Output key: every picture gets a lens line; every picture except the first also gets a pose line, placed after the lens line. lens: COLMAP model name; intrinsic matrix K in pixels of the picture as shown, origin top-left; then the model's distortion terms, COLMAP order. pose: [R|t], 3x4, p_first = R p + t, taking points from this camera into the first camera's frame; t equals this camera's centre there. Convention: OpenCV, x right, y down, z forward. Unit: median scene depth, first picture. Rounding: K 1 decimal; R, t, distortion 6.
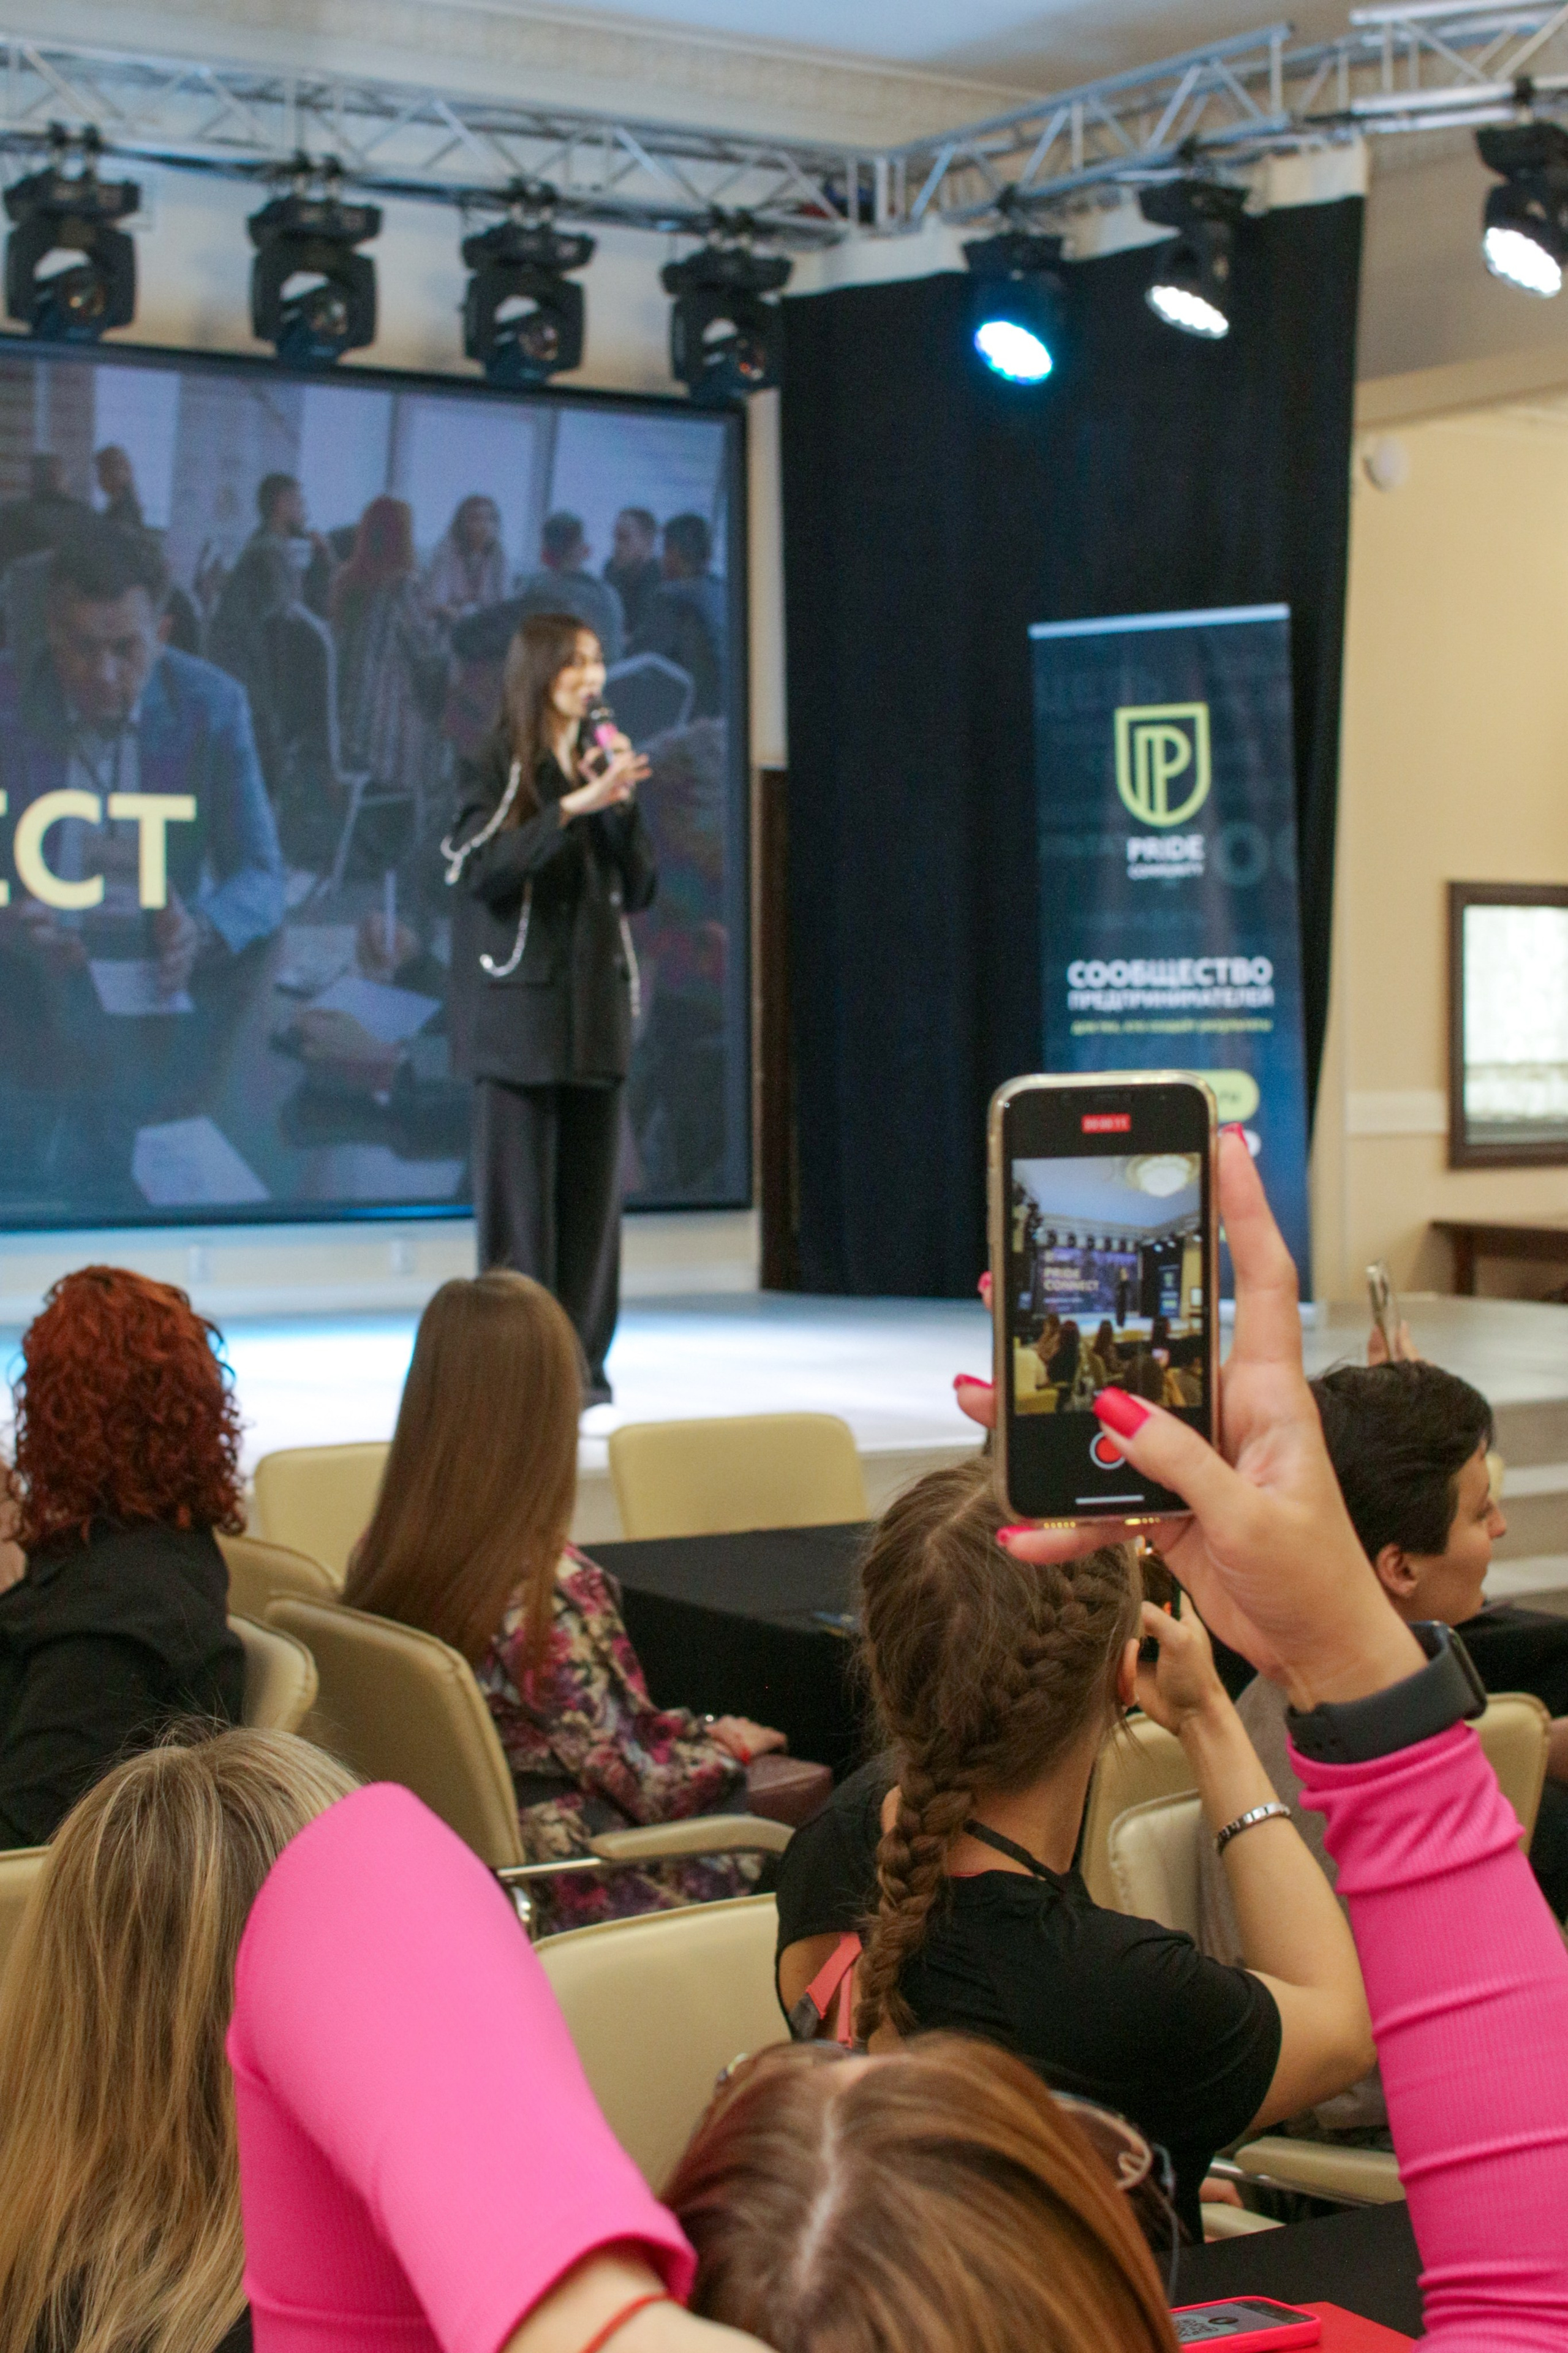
lens RADIAL K [[3826.8, 0, 784.0], [0, 3826.8, 1176.5], [0, 0, 1]] dist [-0.139285, 0.038262]
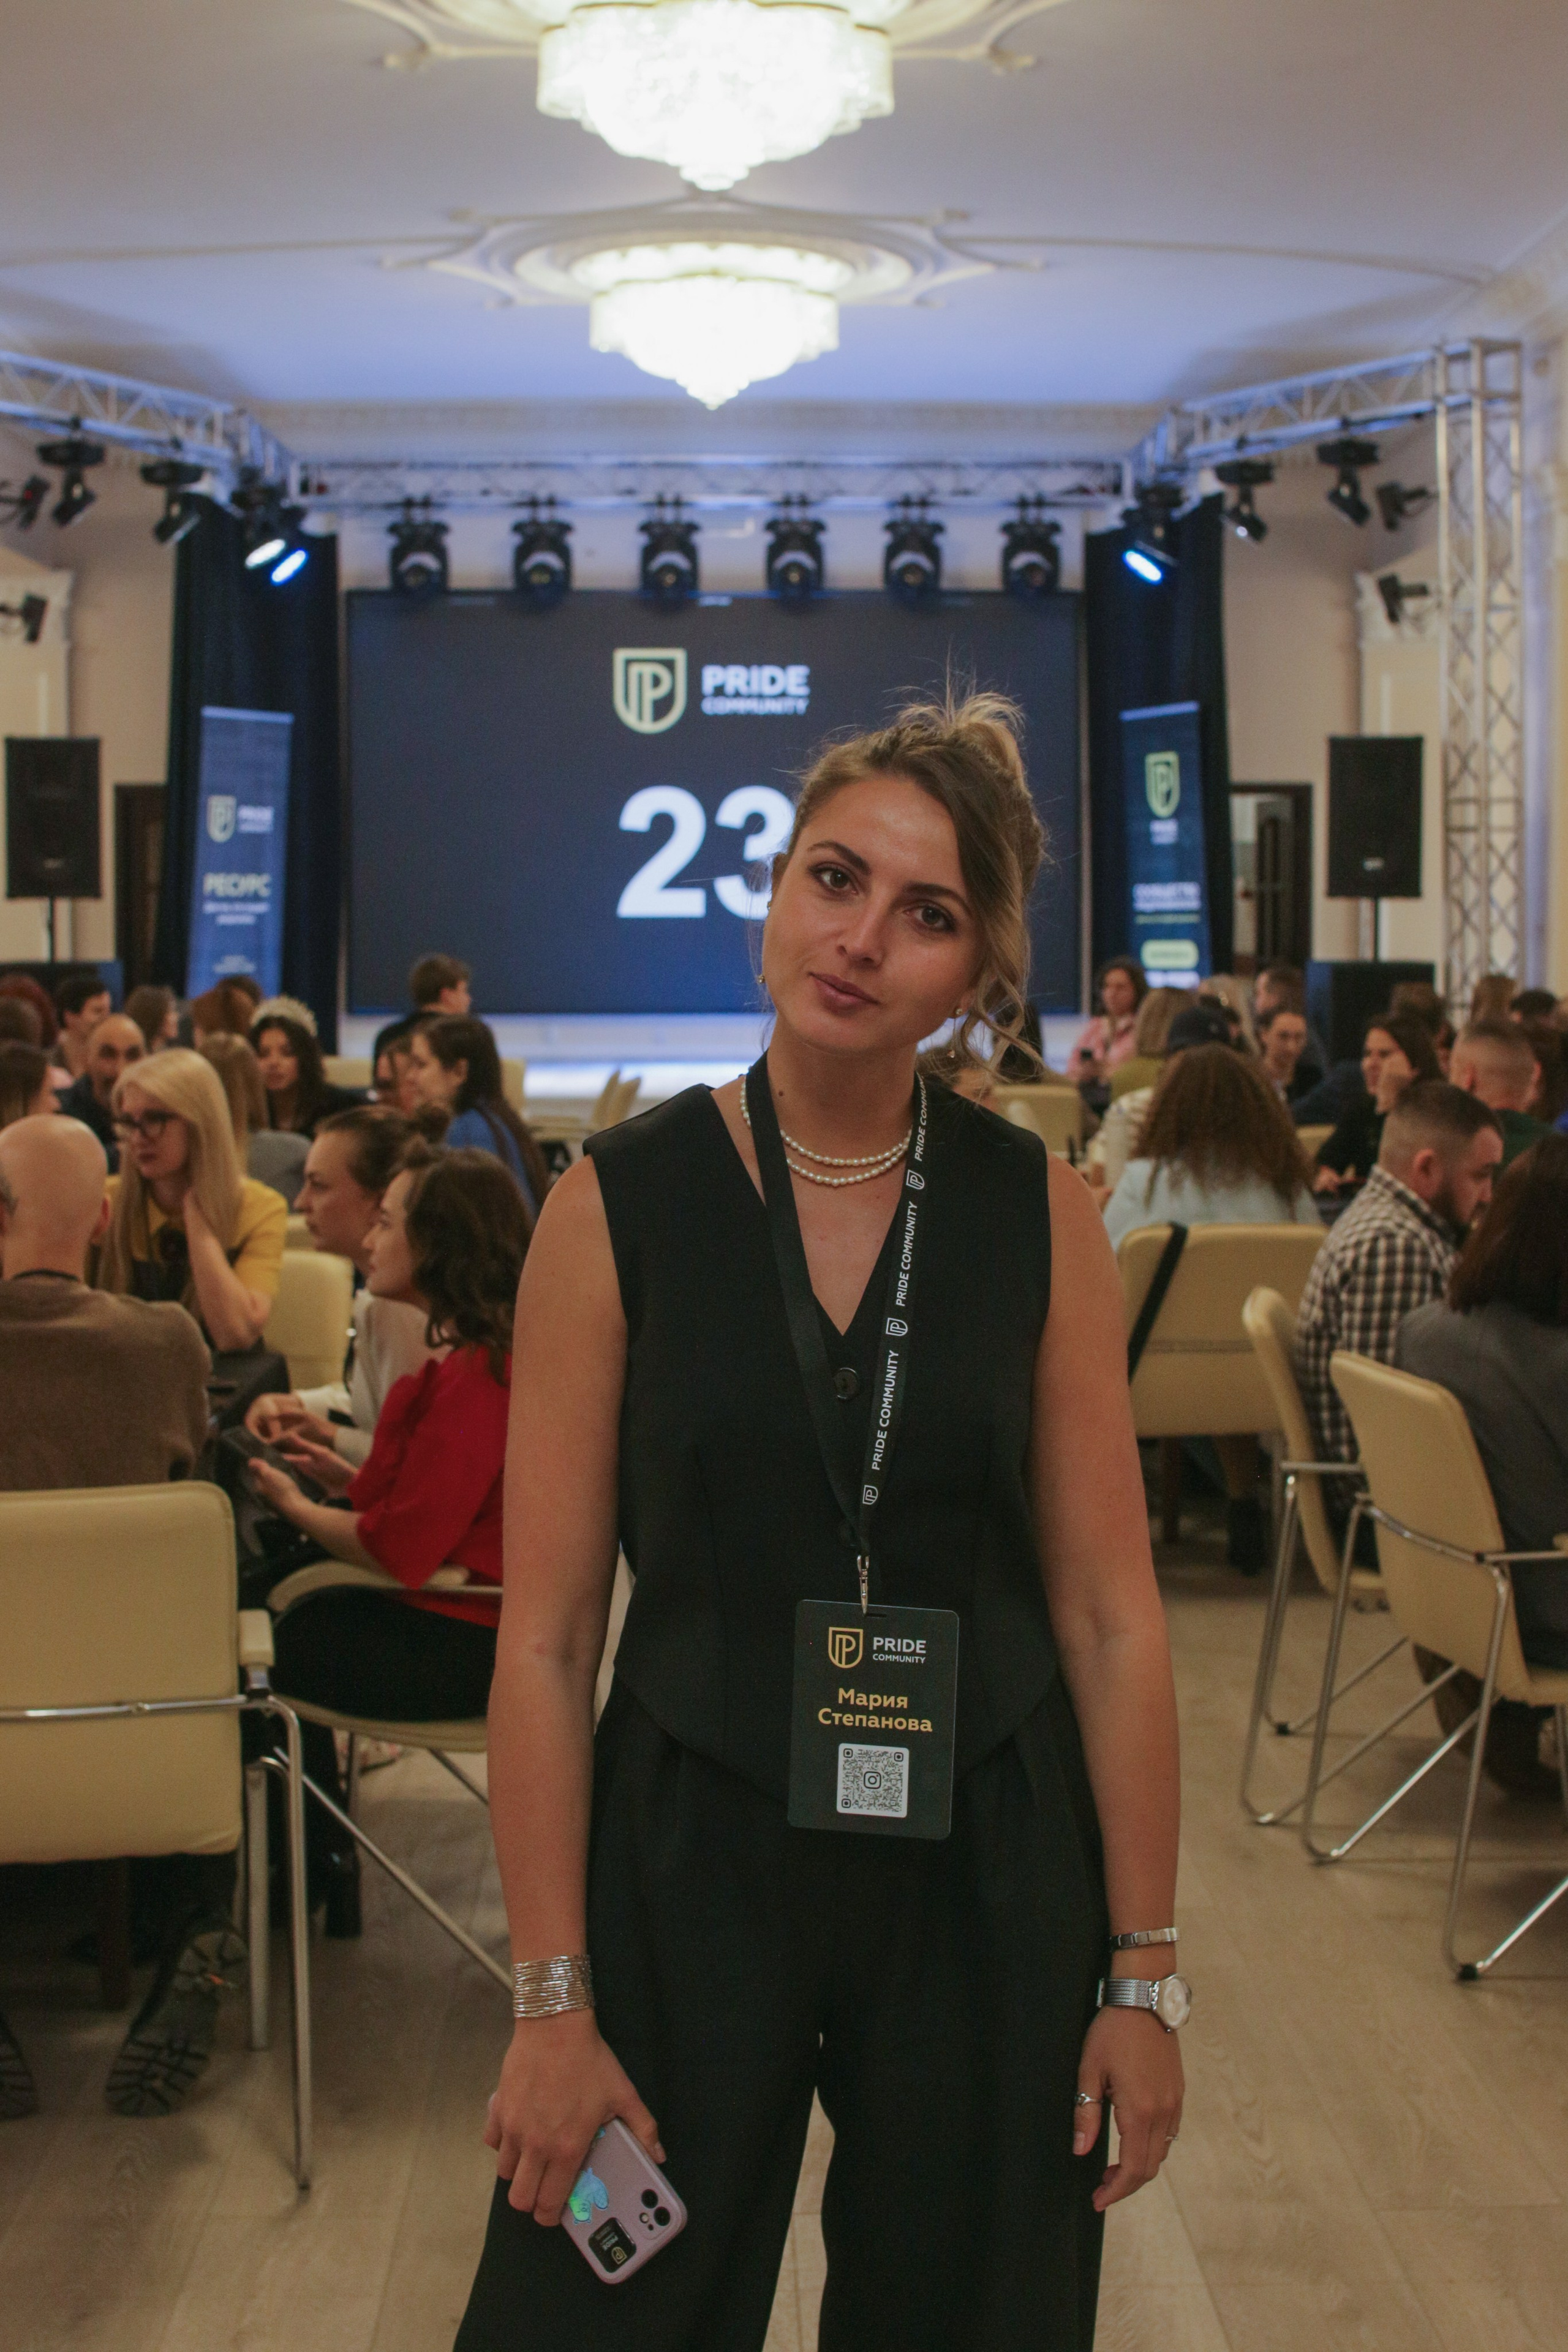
lens RADIAL K [[3178.3, 0, 784.0], [0, 3178.3, 1176.0], [0, 0, 1]] dist [-0.136088, -0.019082]
pose [[0.854607, 0.042797, -0.517509, 0.747102], [-0.020781, 0.998618, 0.048266, 0.017002], [0.518859, -0.030494, 0.854315, -0.467485]]
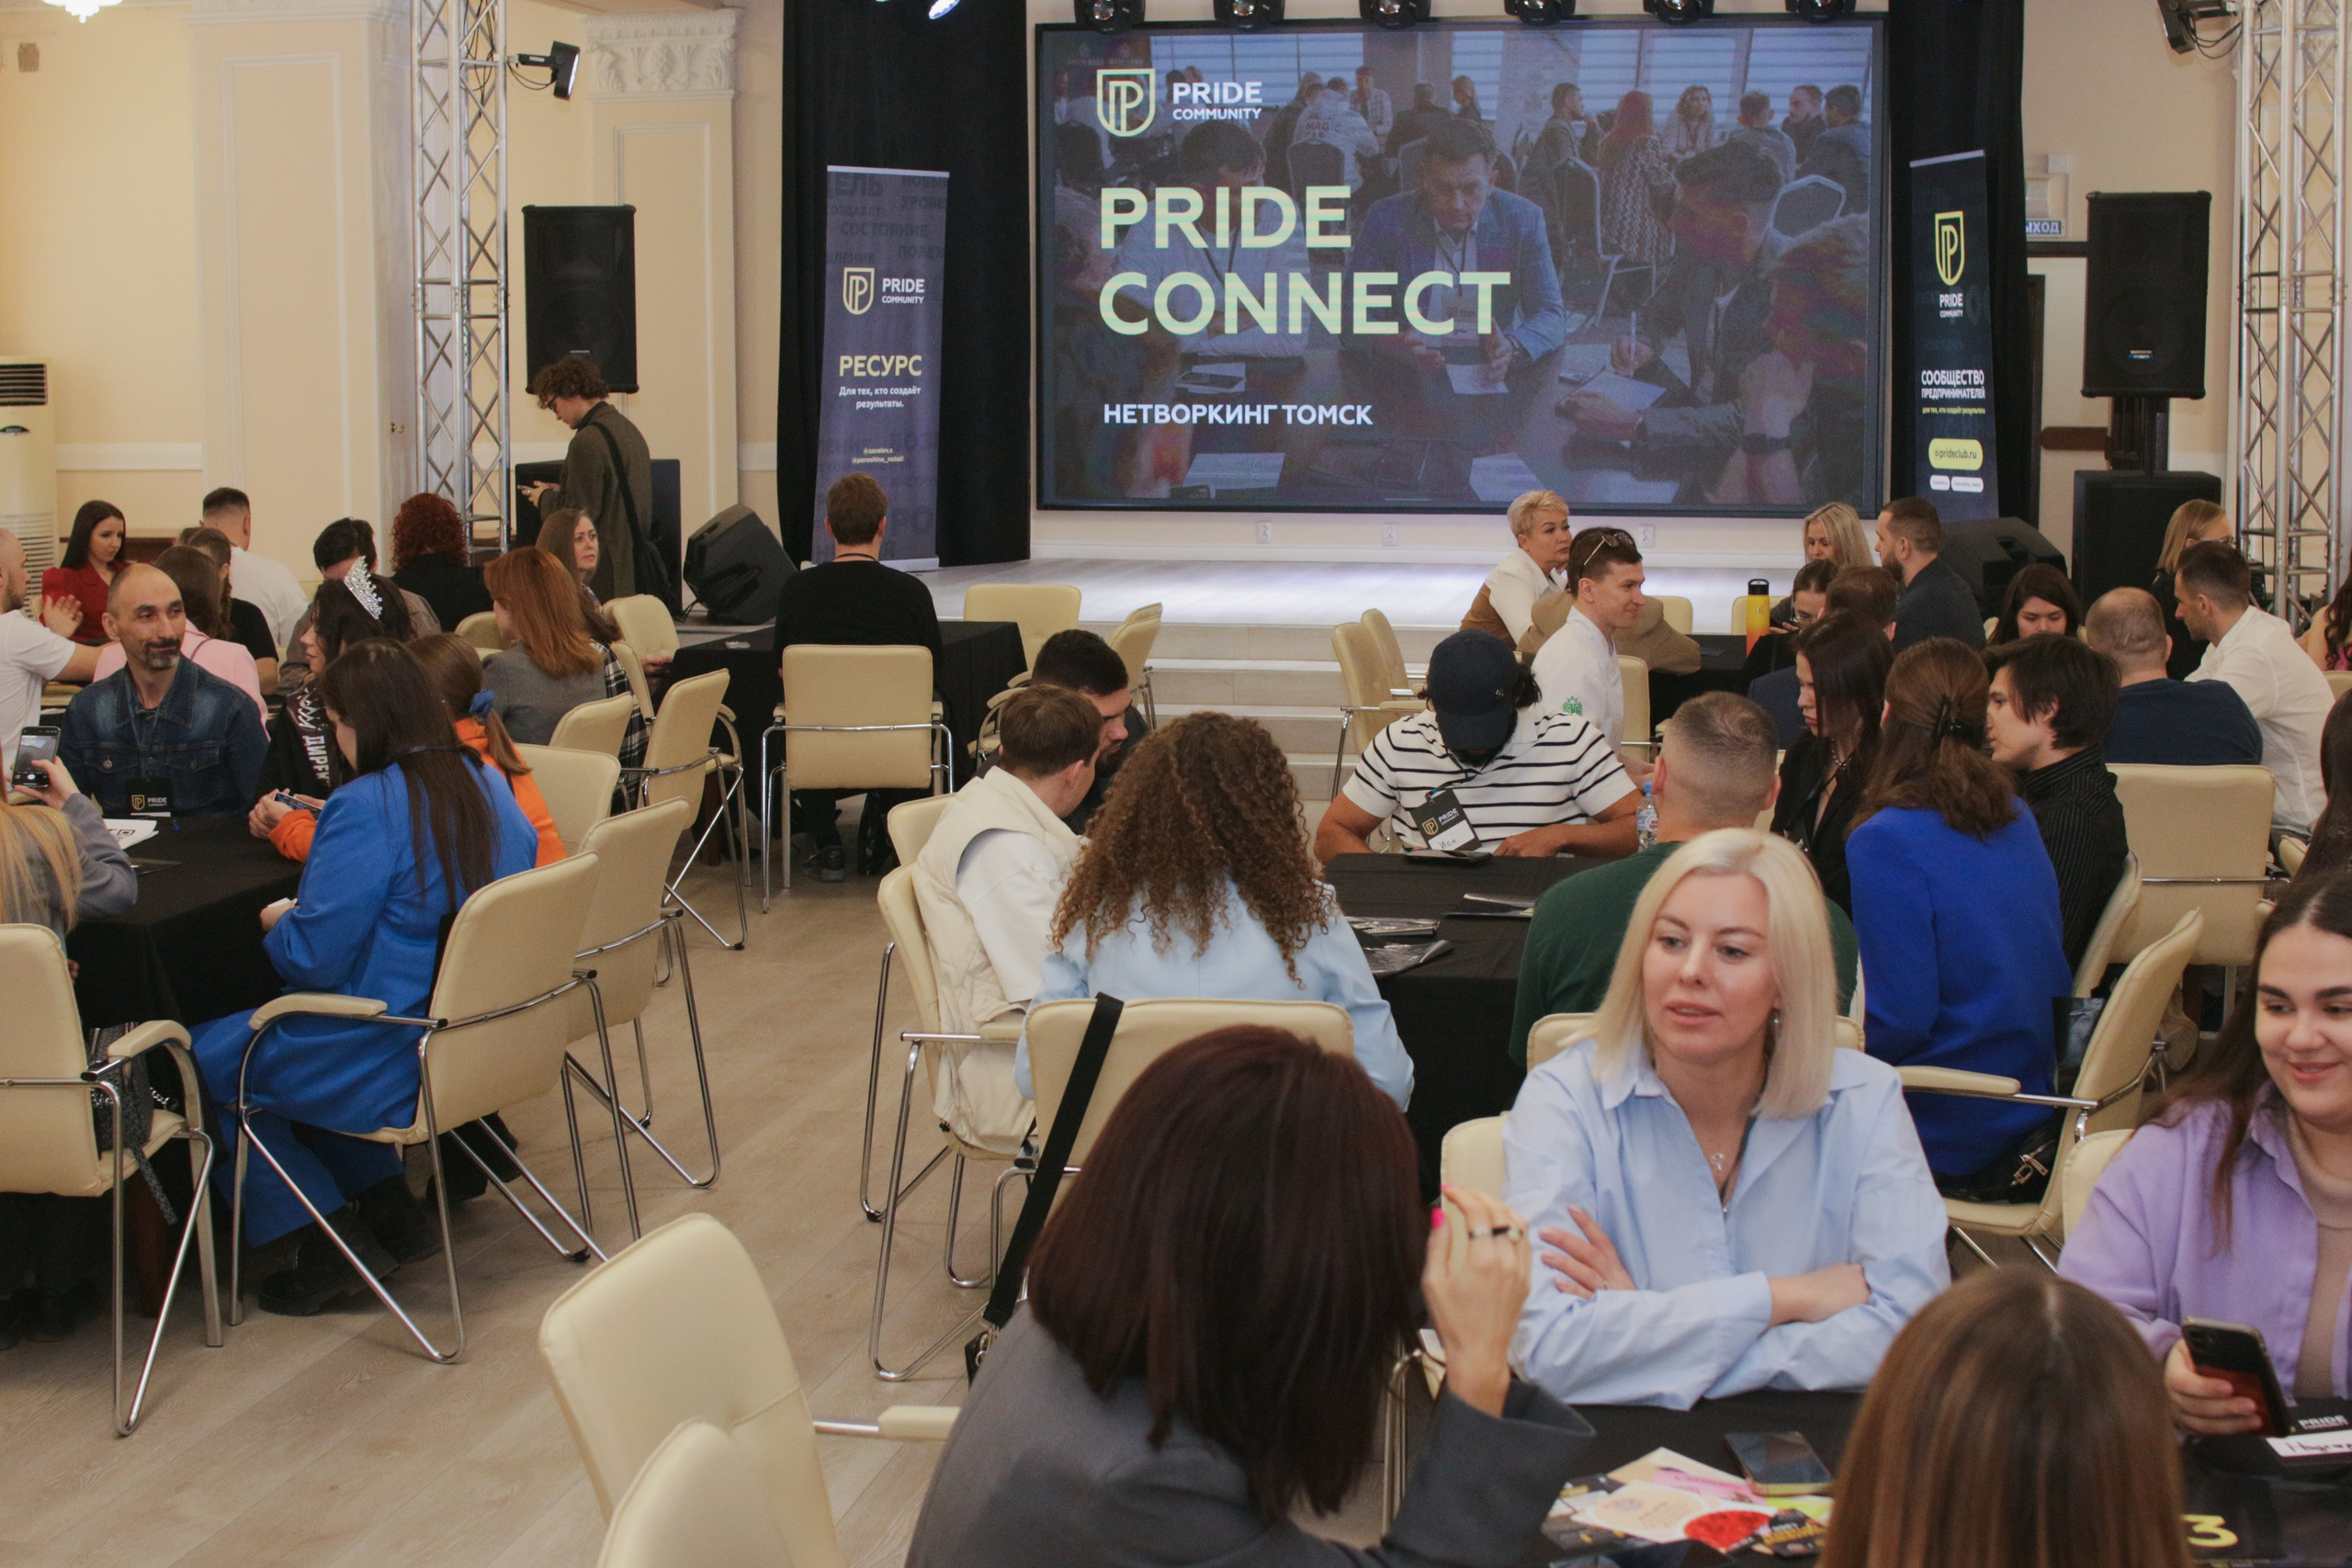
lens RADIAL K [[3269.4, 0, 1176.0], [0, 3269.4, 784.0], [0, 0, 1]] dist [-0.134799, 0.047207]
pose [[0.723621, 0.090349, -0.684259, 0.783124], [-0.026643, 0.994313, 0.103113, -0.014284], [0.689684, -0.056384, 0.721912, -0.213544]]
